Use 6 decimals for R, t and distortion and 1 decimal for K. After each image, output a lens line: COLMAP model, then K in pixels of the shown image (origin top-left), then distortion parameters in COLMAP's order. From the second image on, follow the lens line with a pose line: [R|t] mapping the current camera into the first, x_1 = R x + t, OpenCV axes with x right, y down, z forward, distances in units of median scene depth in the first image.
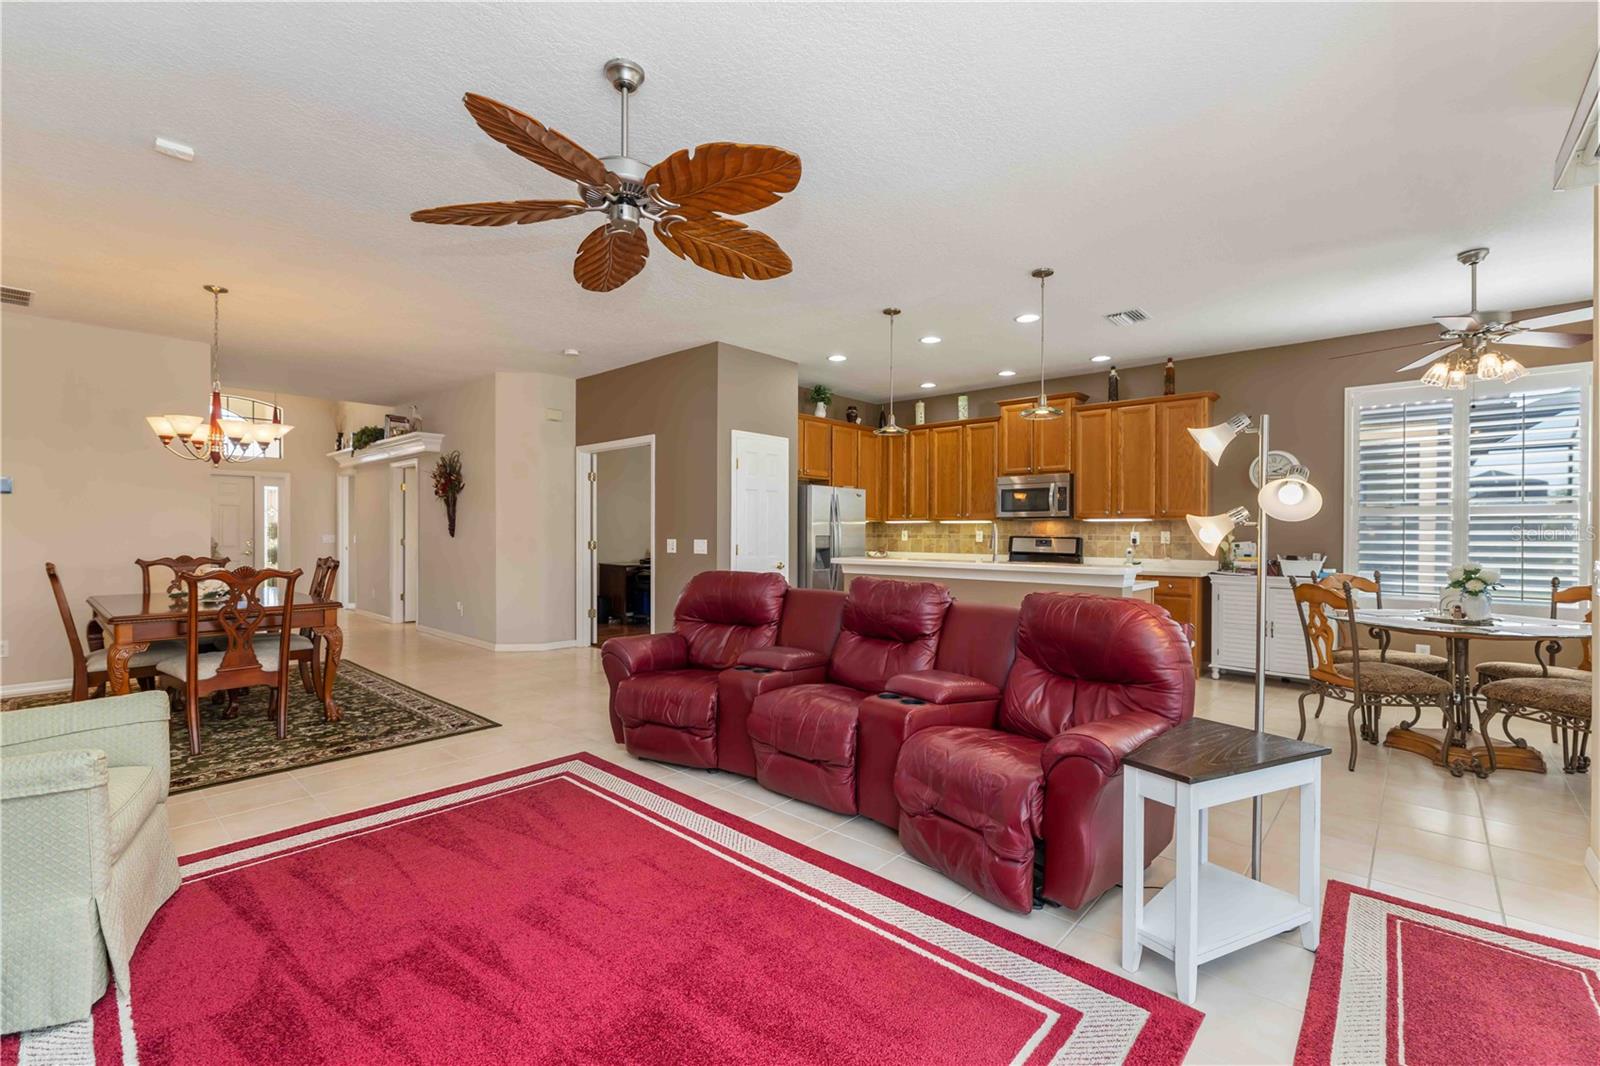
lens RADIAL K [[694.1, 0, 803.6], [0, 694.1, 532.8], [0, 0, 1]] dist [0.002529, 0.001100]
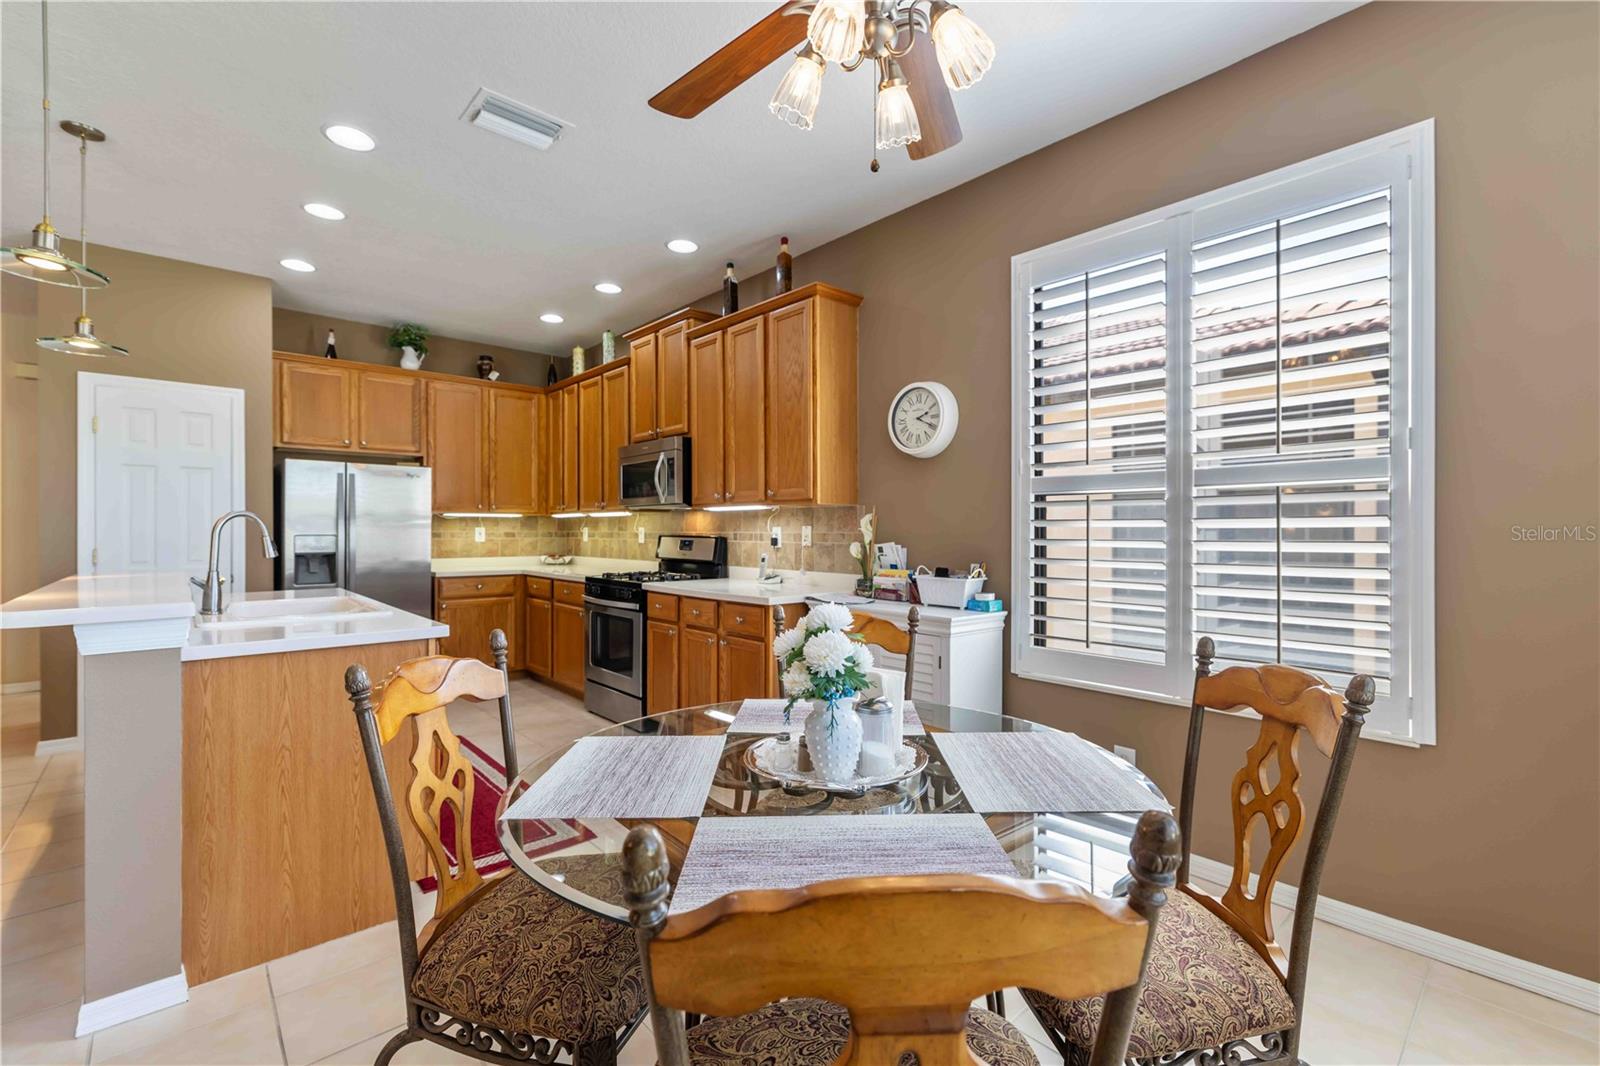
lens RADIAL K [[694.1, 0, 802.1], [0, 694.1, 528.6], [0, 0, 1]] dist [0.002529, 0.001100]
pose [[0.994129, -0.004164, -0.108121, 0.573658], [0.003598, 0.999979, -0.005426, 0.003522], [0.108141, 0.005005, 0.994123, 0.382417]]
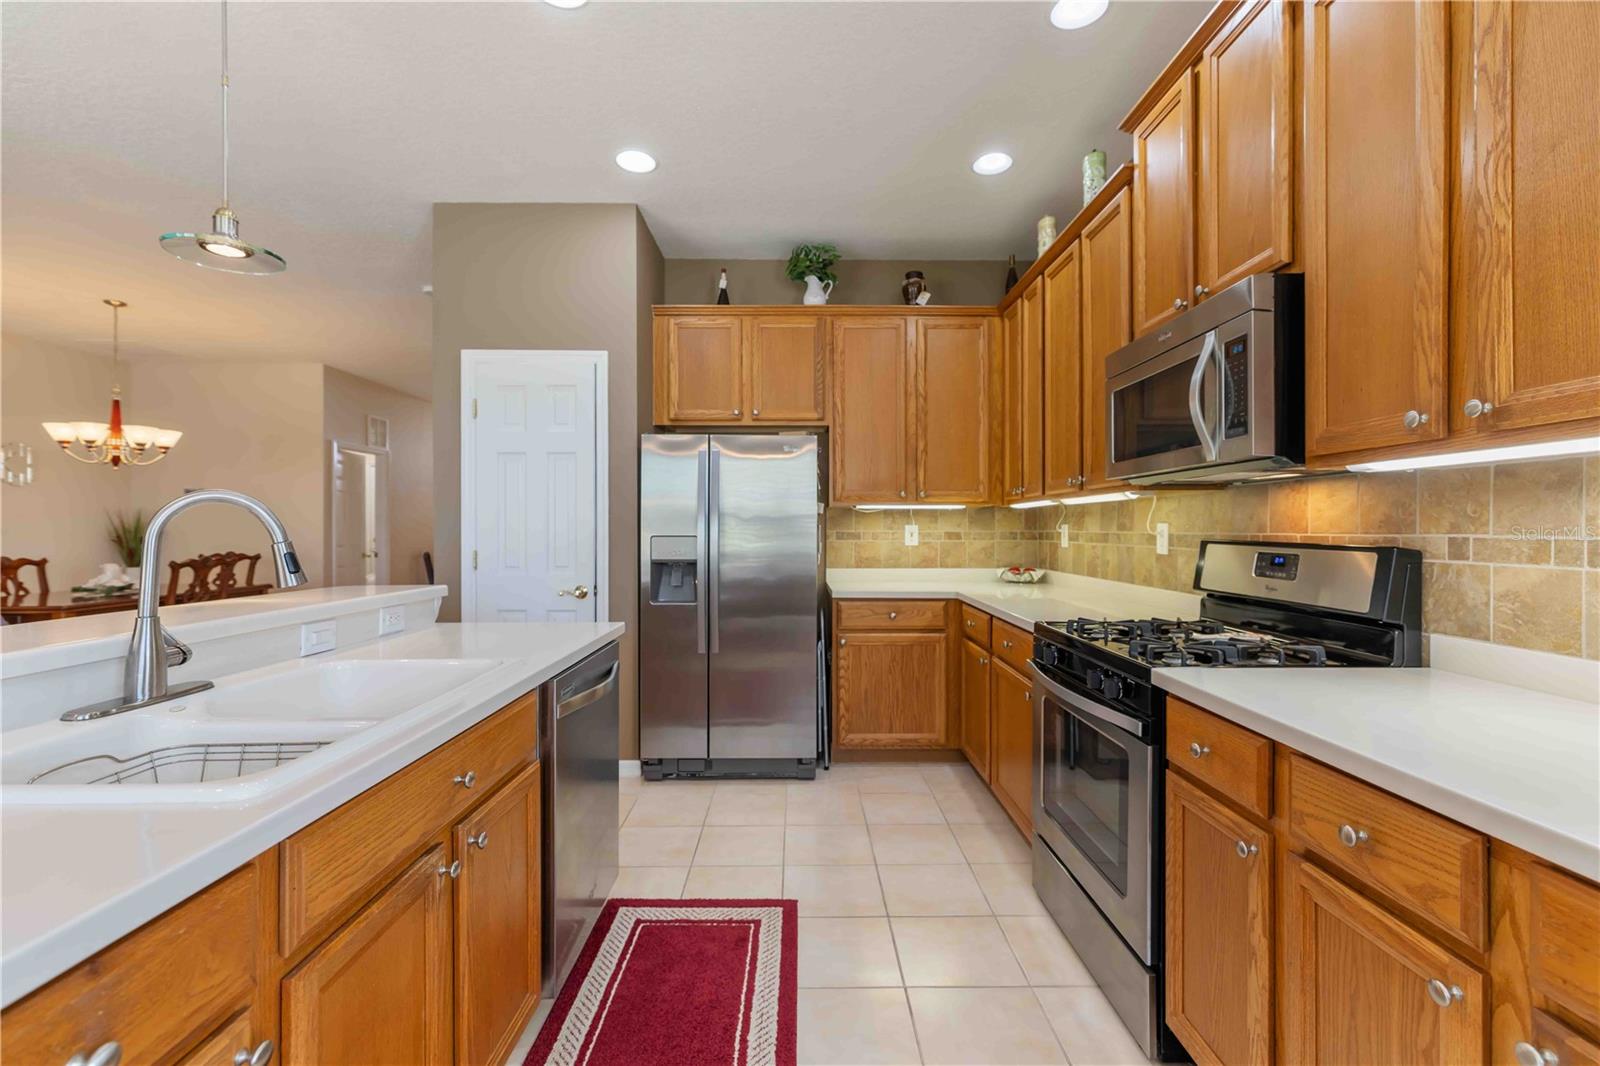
lens RADIAL K [[694.1, 0, 806.3], [0, 694.1, 529.1], [0, 0, 1]] dist [0.002529, 0.001100]
pose [[0.676327, -0.003582, -0.736593, 0.458680], [0.000959, 0.999992, -0.003983, 0.001601], [0.736601, 0.001987, 0.676325, 0.738531]]
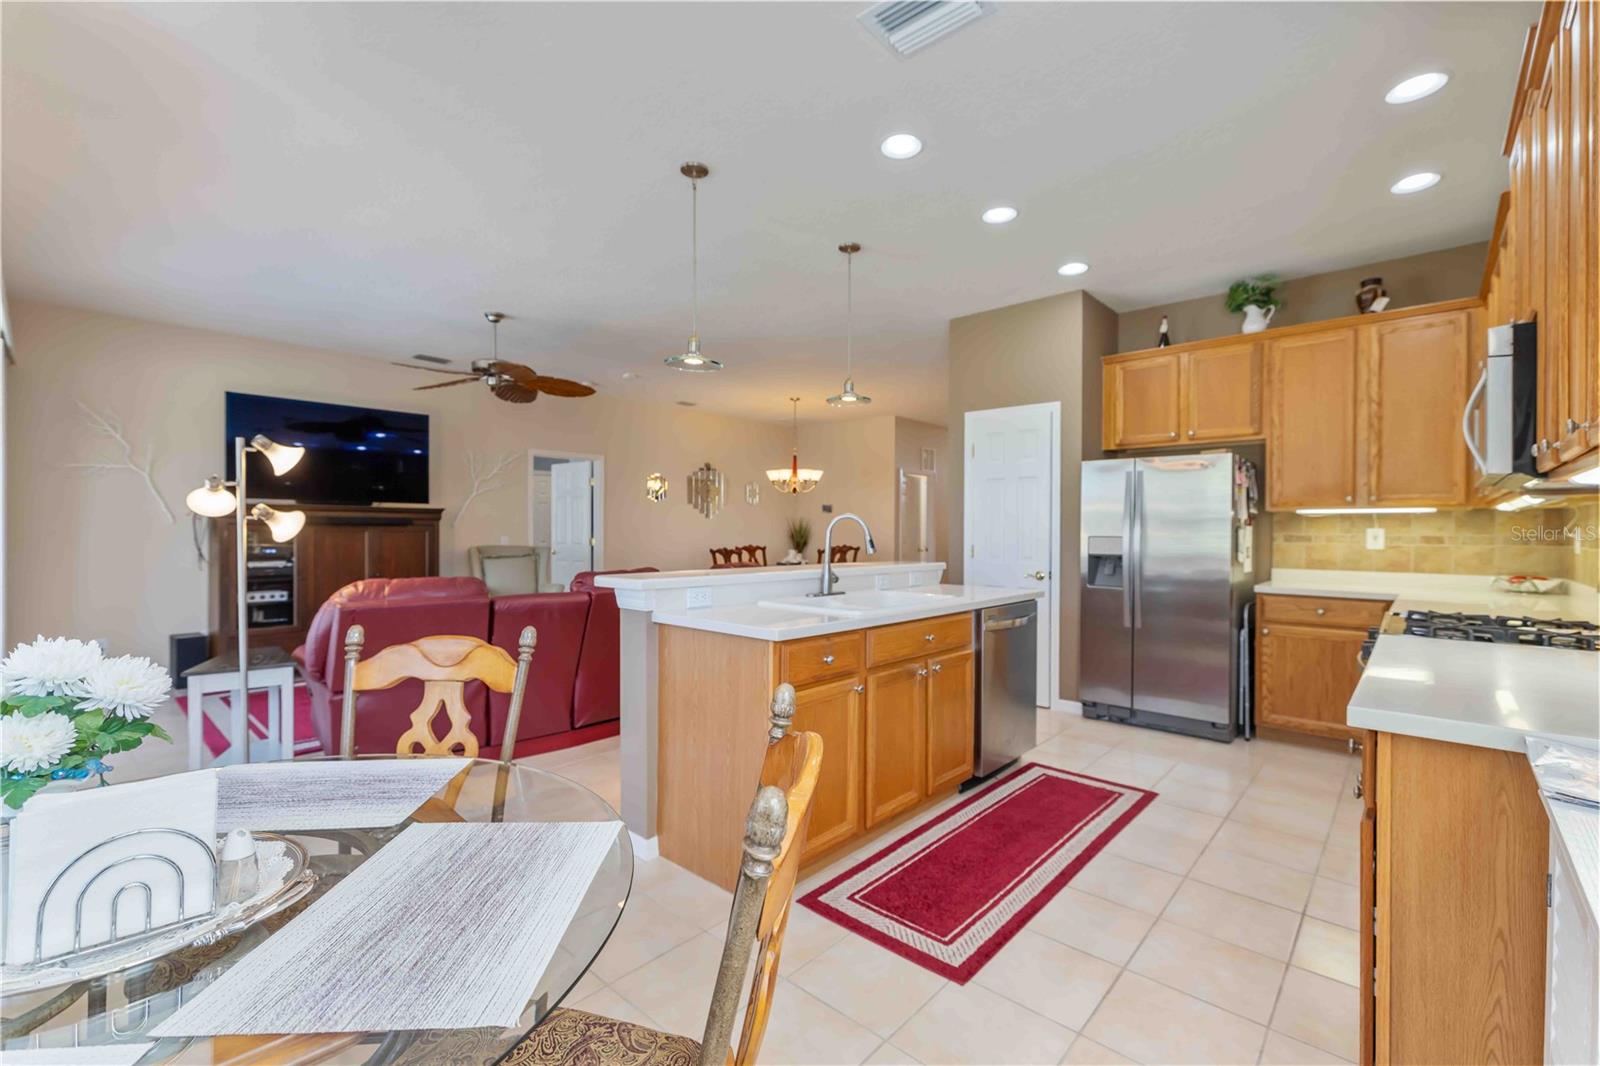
lens RADIAL K [[694.1, 0, 801.8], [0, 694.1, 533.2], [0, 0, 1]] dist [0.002529, 0.001100]
pose [[-0.005453, 0.000380, -0.999985, 0.689751], [-0.006808, 0.999977, 0.000417, 0.002974], [0.999962, 0.006810, -0.005450, 0.719496]]
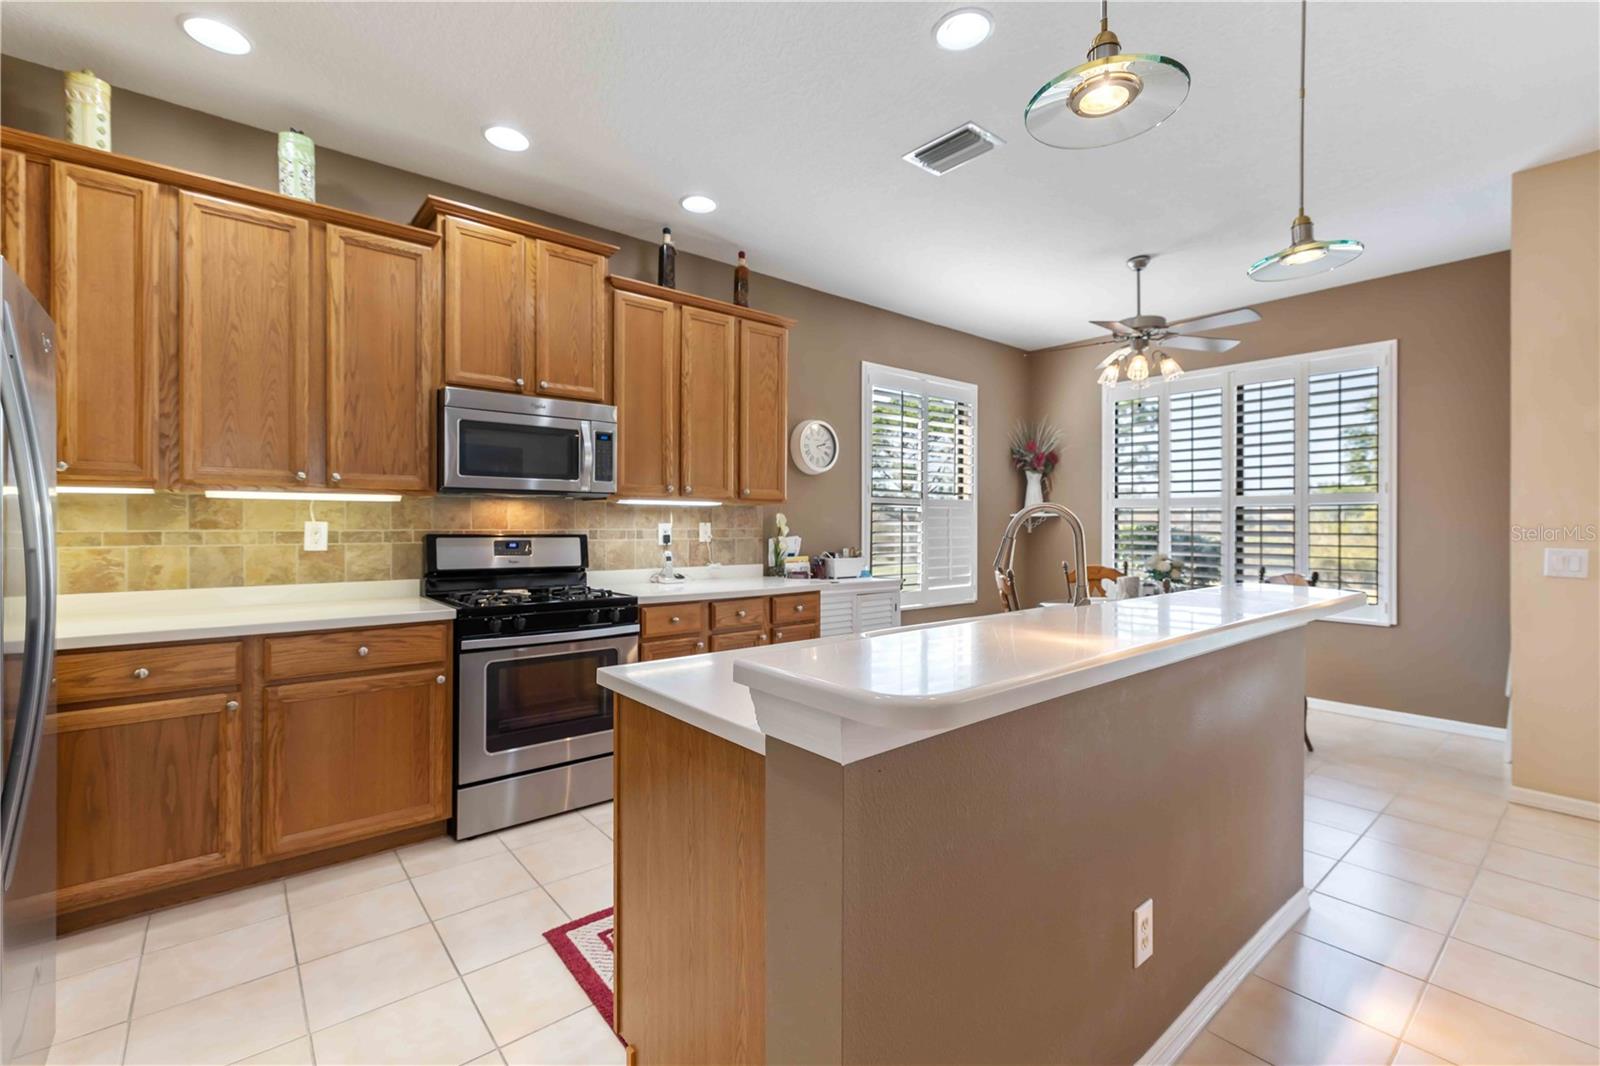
lens RADIAL K [[694.1, 0, 805.4], [0, 694.1, 525.2], [0, 0, 1]] dist [0.002529, 0.001100]
pose [[0.141396, -0.005230, 0.989939, -0.094721], [0.000723, 0.999986, 0.005180, -0.002918], [-0.989953, -0.000017, 0.141398, 0.805692]]
